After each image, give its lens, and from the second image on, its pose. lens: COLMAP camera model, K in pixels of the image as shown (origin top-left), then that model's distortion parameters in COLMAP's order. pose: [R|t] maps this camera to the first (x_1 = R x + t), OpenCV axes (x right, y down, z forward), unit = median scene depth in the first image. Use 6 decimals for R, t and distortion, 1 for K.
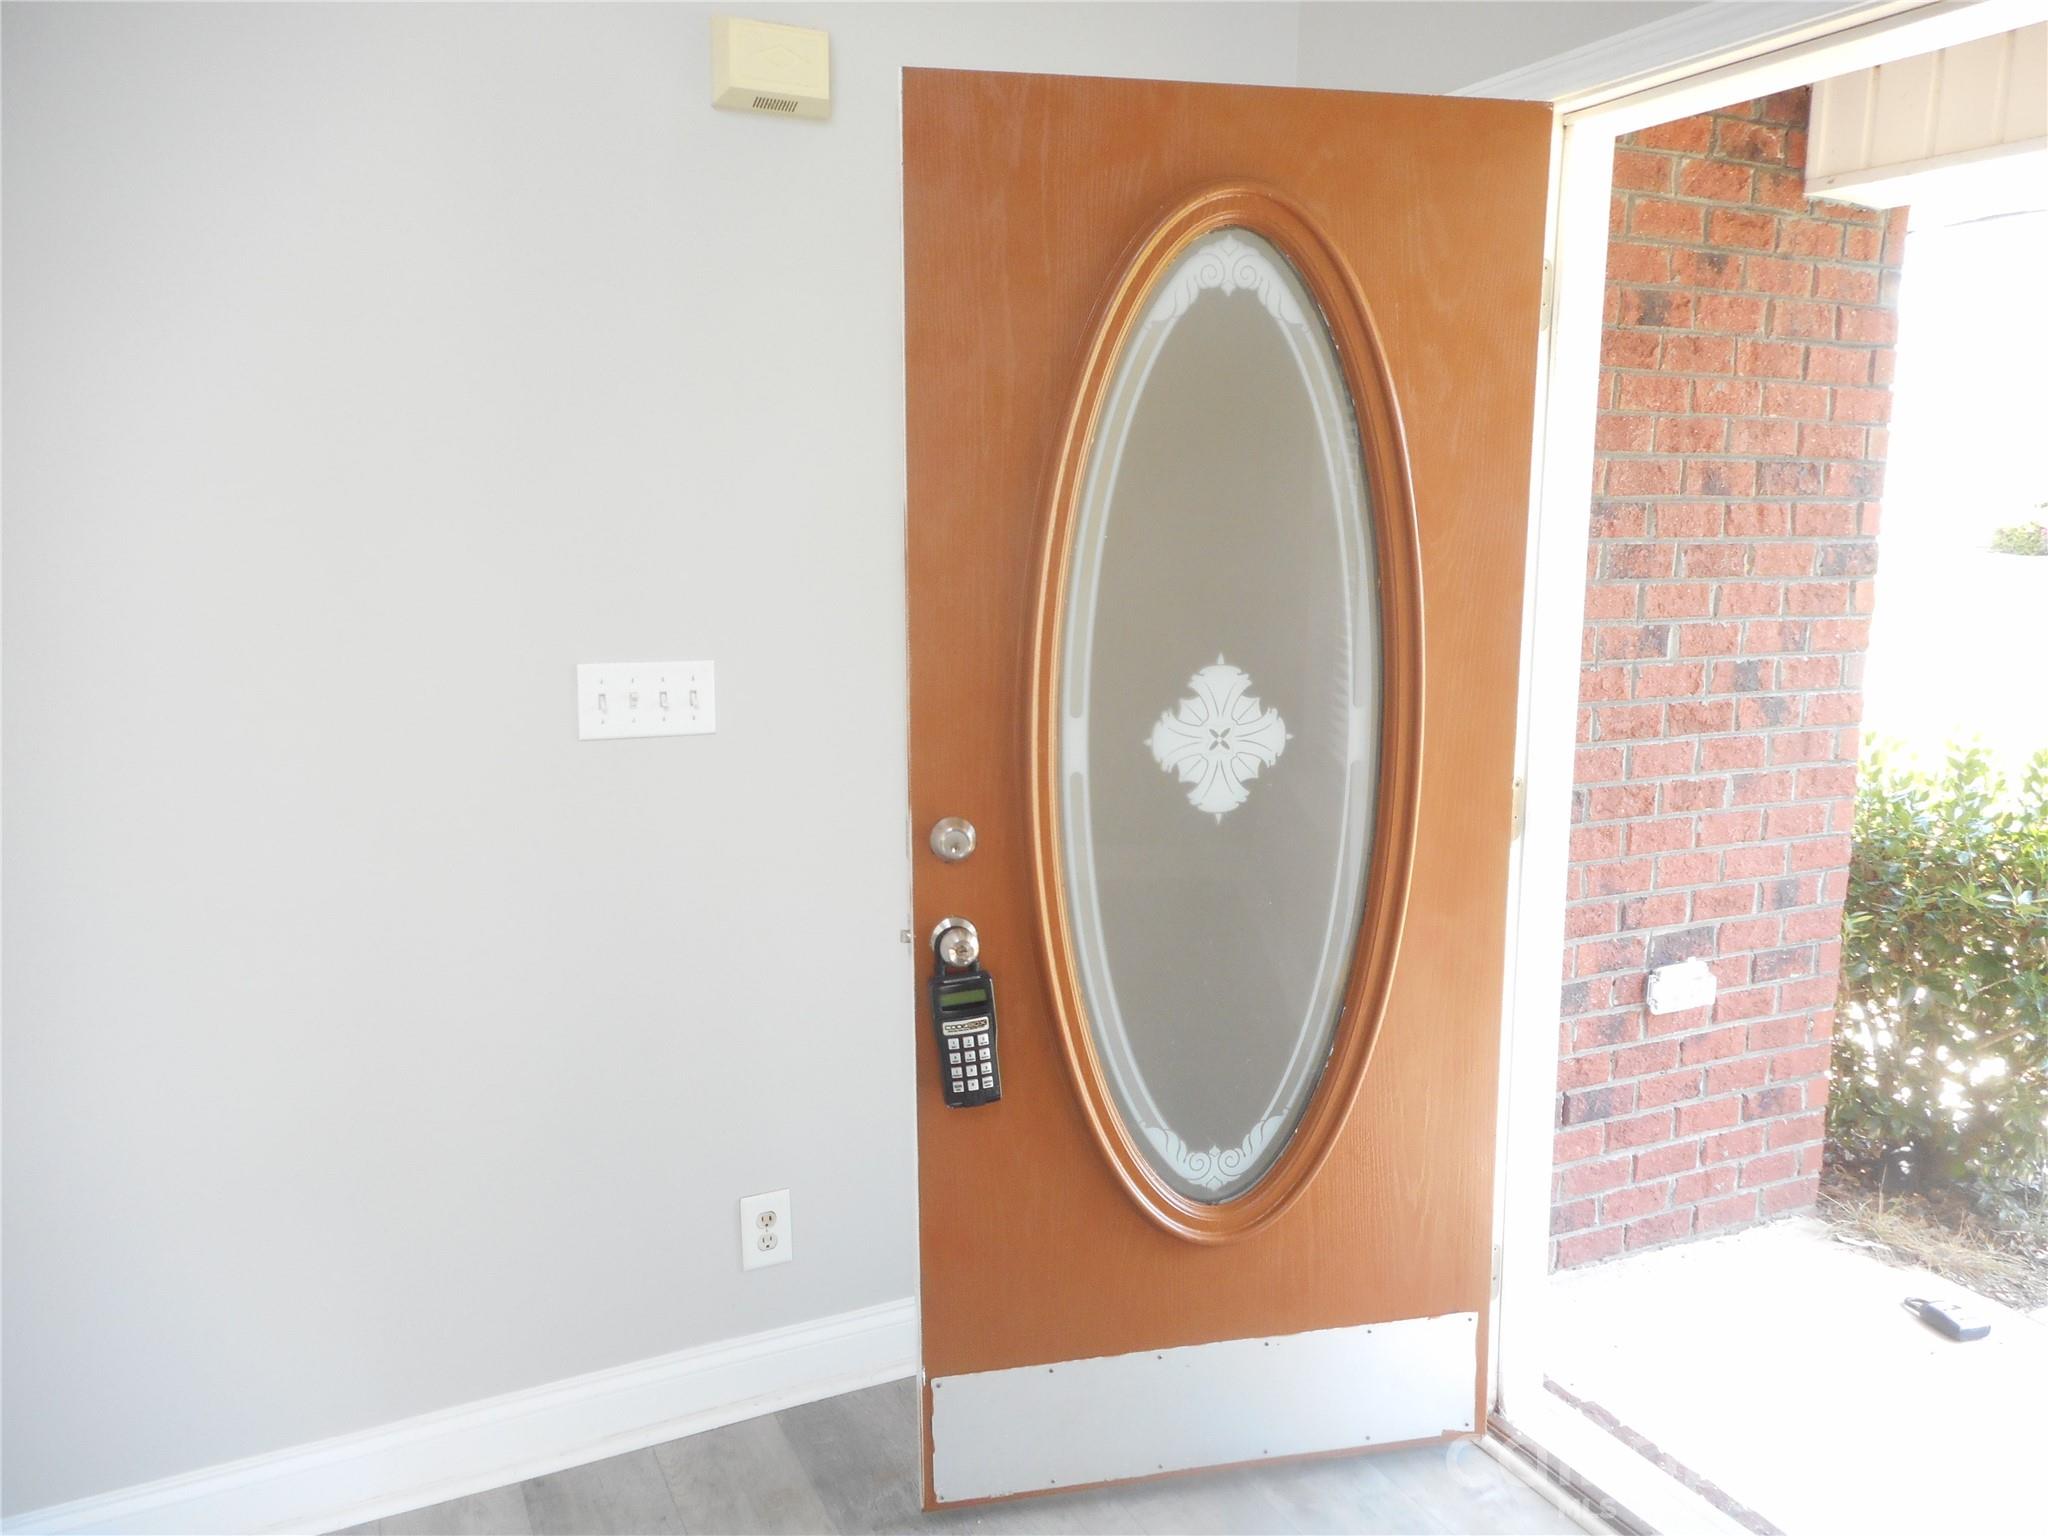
lens RADIAL K [[1539.4, 0, 1013.5], [0, 1539.4, 772.1], [0, 0, 1]] dist [-0.003333, 0.020611]
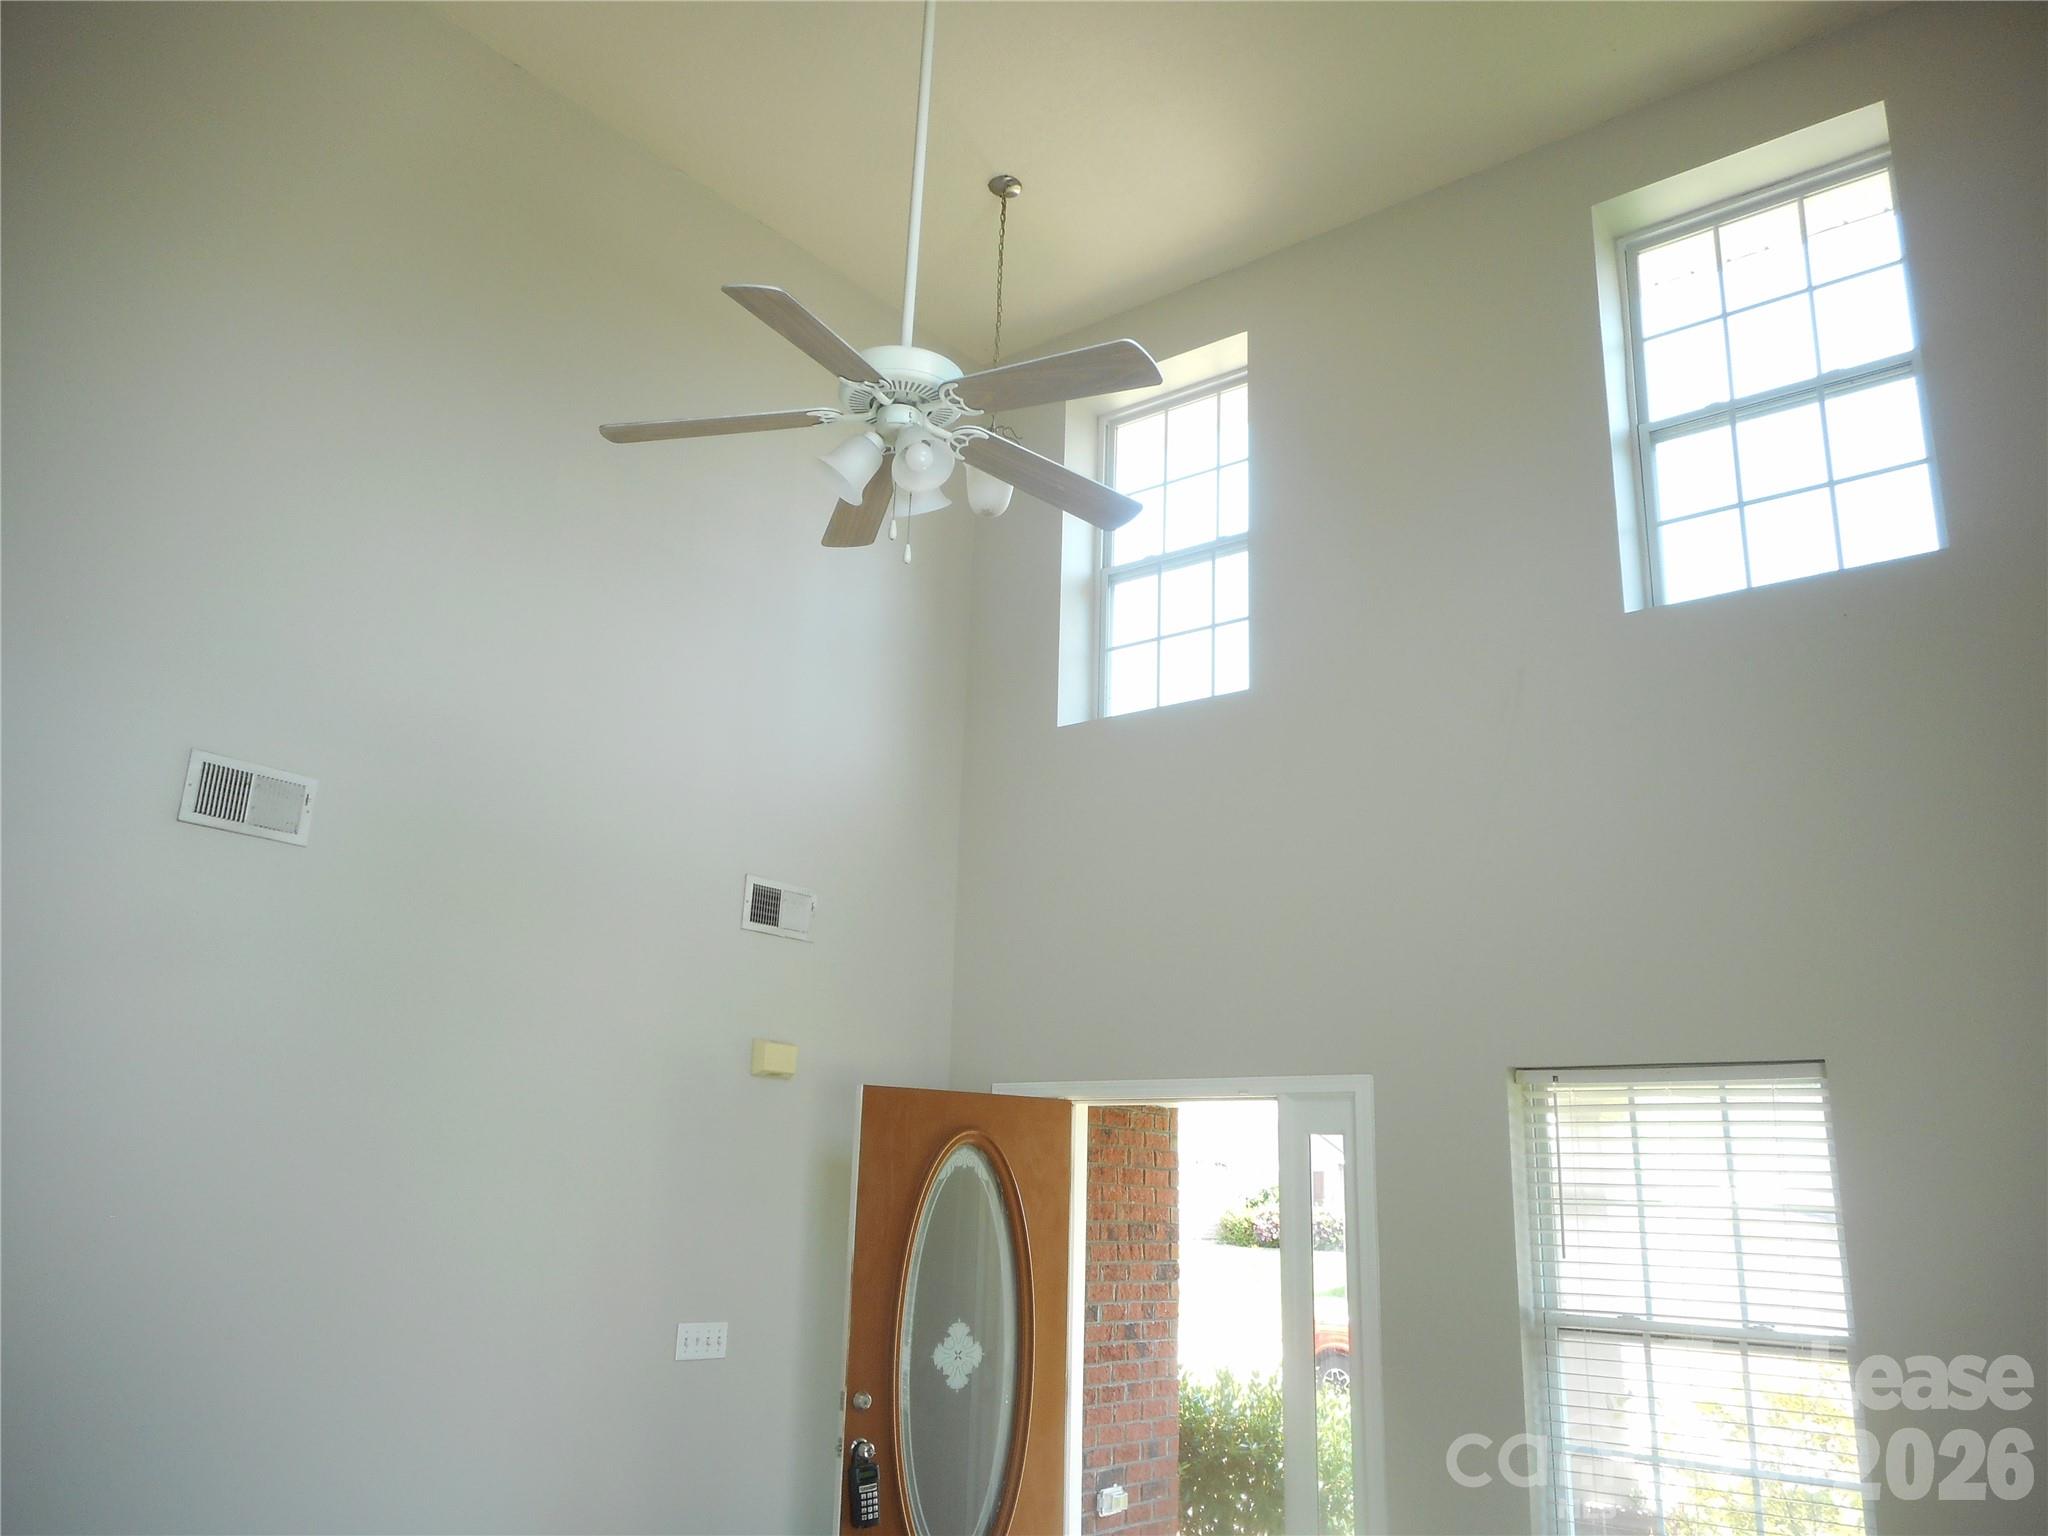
lens RADIAL K [[1539.4, 0, 1024.8], [0, 1539.4, 763.2], [0, 0, 1]] dist [-0.003333, 0.020611]
pose [[0.904643, 0.141951, 0.401834, -0.595297], [0.040573, 0.909926, -0.412781, 0.091747], [-0.424234, 0.389723, 0.817399, -0.932790]]
